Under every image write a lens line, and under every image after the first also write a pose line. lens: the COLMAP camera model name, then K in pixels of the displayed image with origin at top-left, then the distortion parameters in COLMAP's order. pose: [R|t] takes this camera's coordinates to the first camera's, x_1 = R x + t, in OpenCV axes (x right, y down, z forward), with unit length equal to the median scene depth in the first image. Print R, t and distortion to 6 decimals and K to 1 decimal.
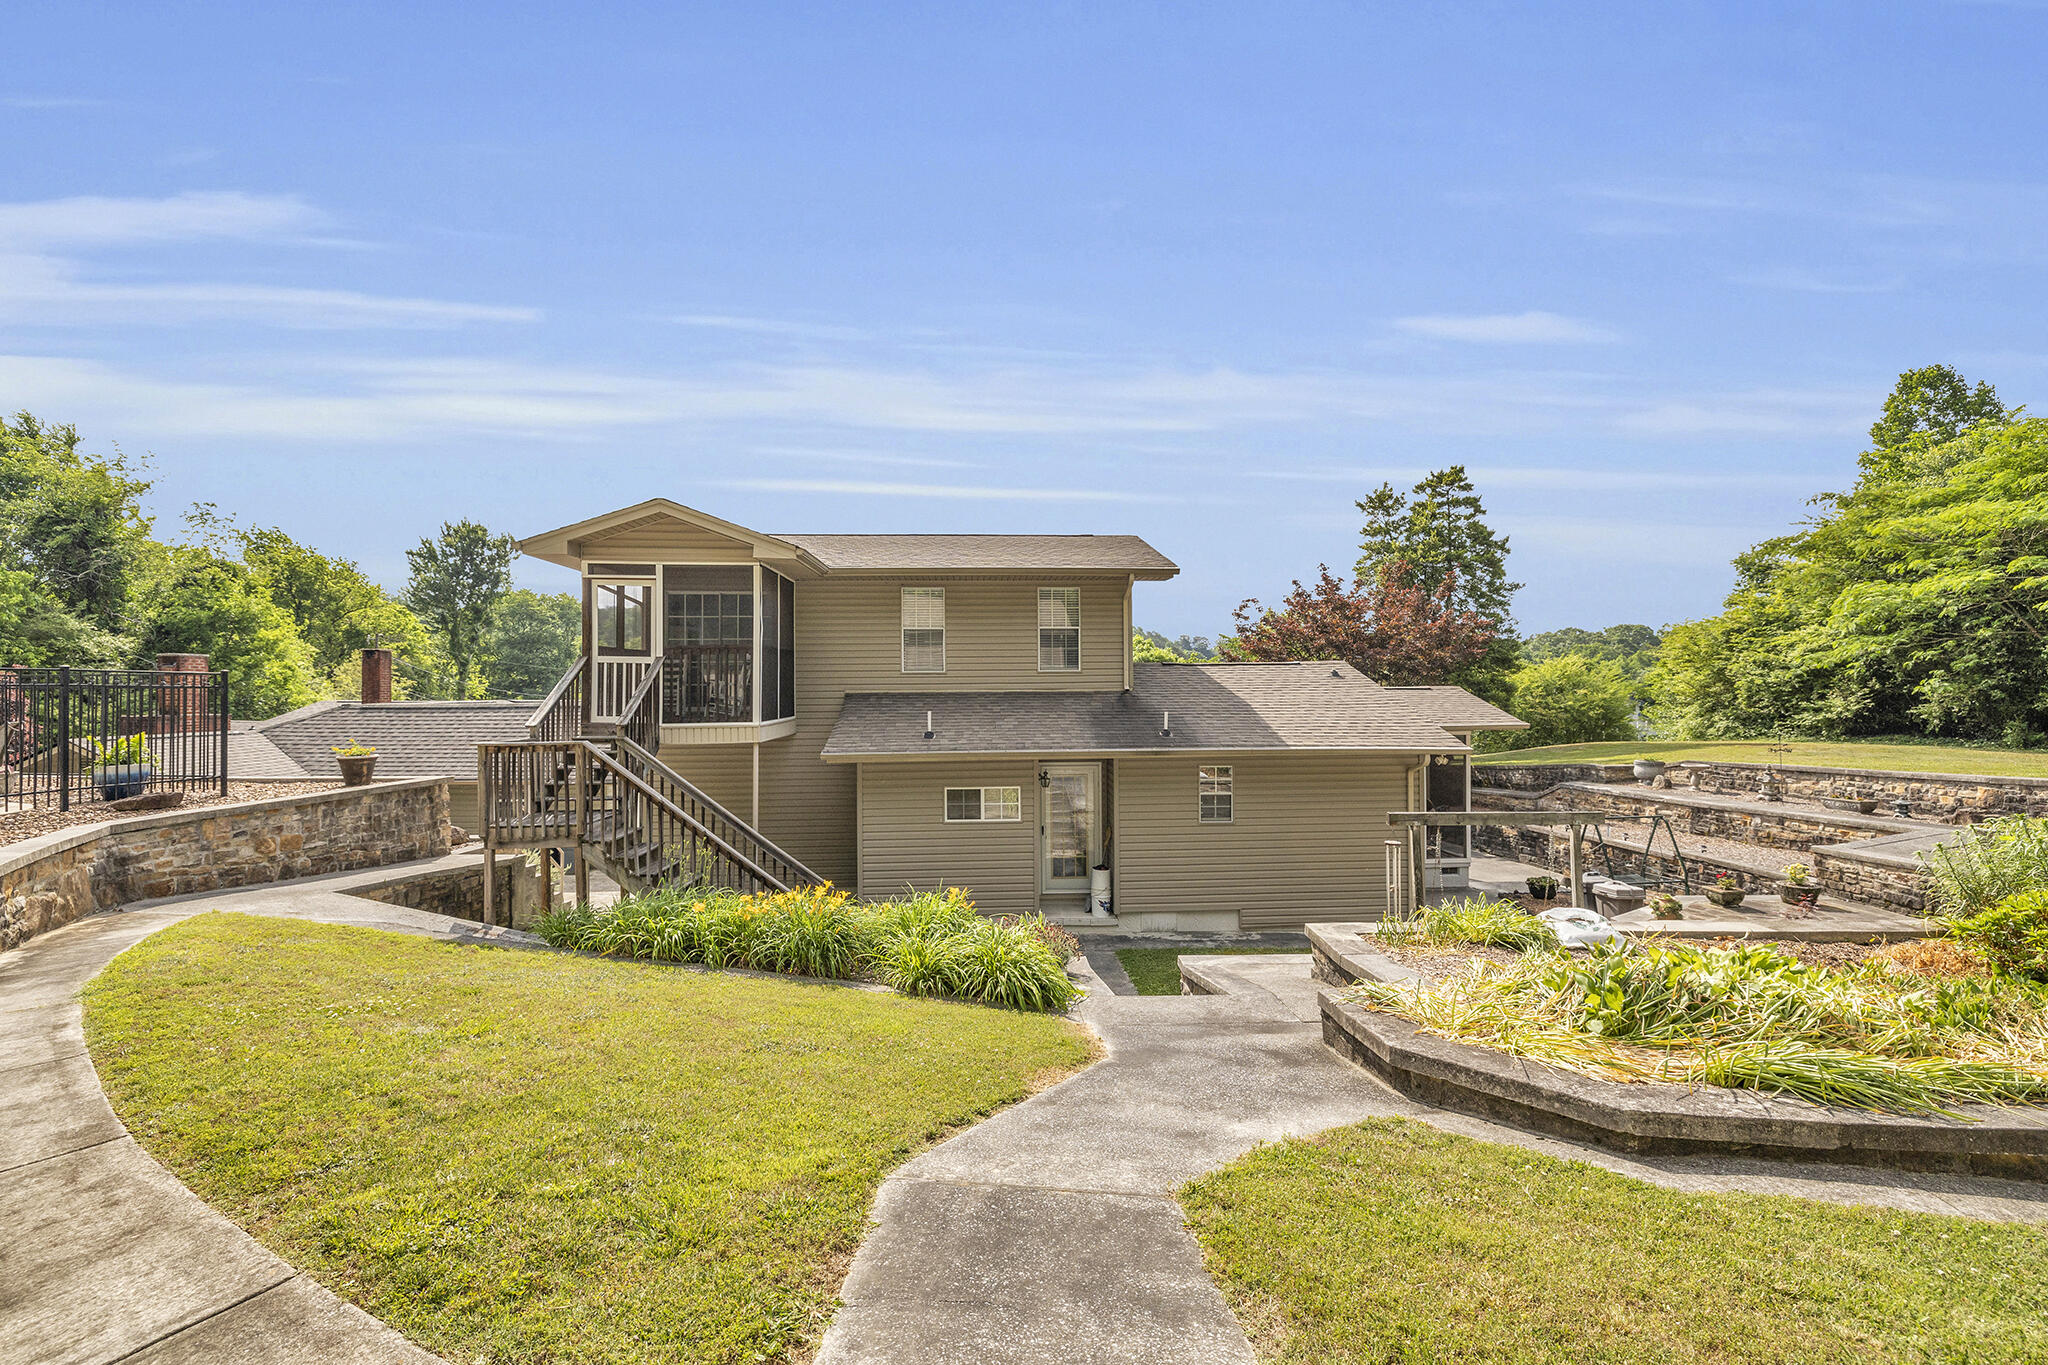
lens RADIAL K [[857.1, 0, 1015.6], [0, 857.1, 684.0], [0, 0, 1]] dist [-0.000227, -0.000144]
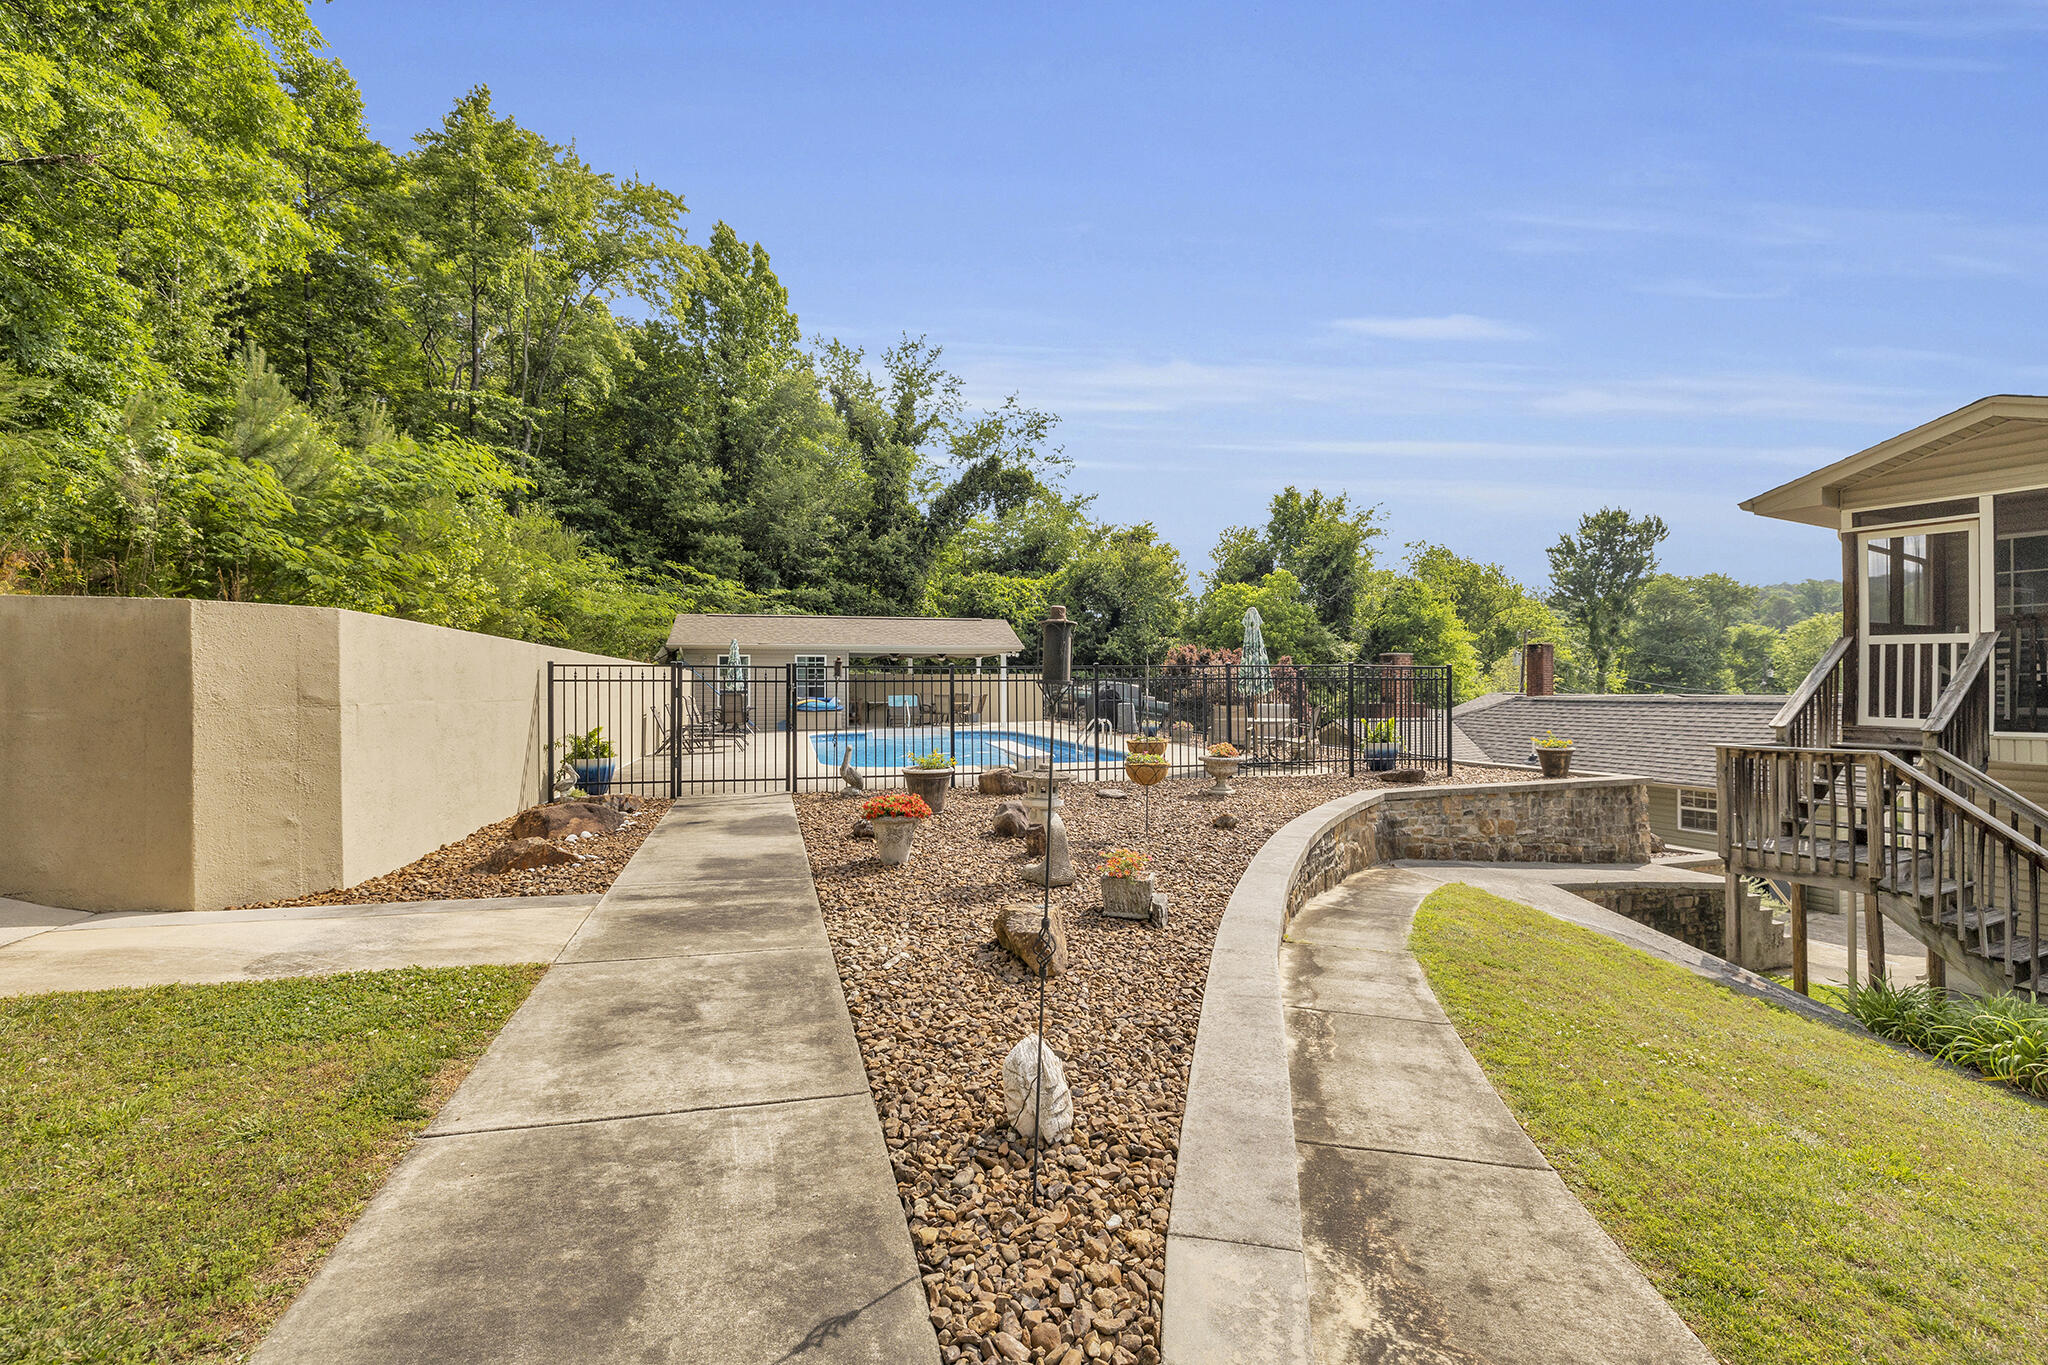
lens RADIAL K [[857.1, 0, 1015.6], [0, 857.1, 684.0], [0, 0, 1]] dist [-0.000227, -0.000144]
pose [[0.392727, 0.001336, -0.919654, -0.100326], [0.005439, 0.999978, 0.003775, 0.002262], [0.919639, -0.006484, 0.392711, 0.030717]]
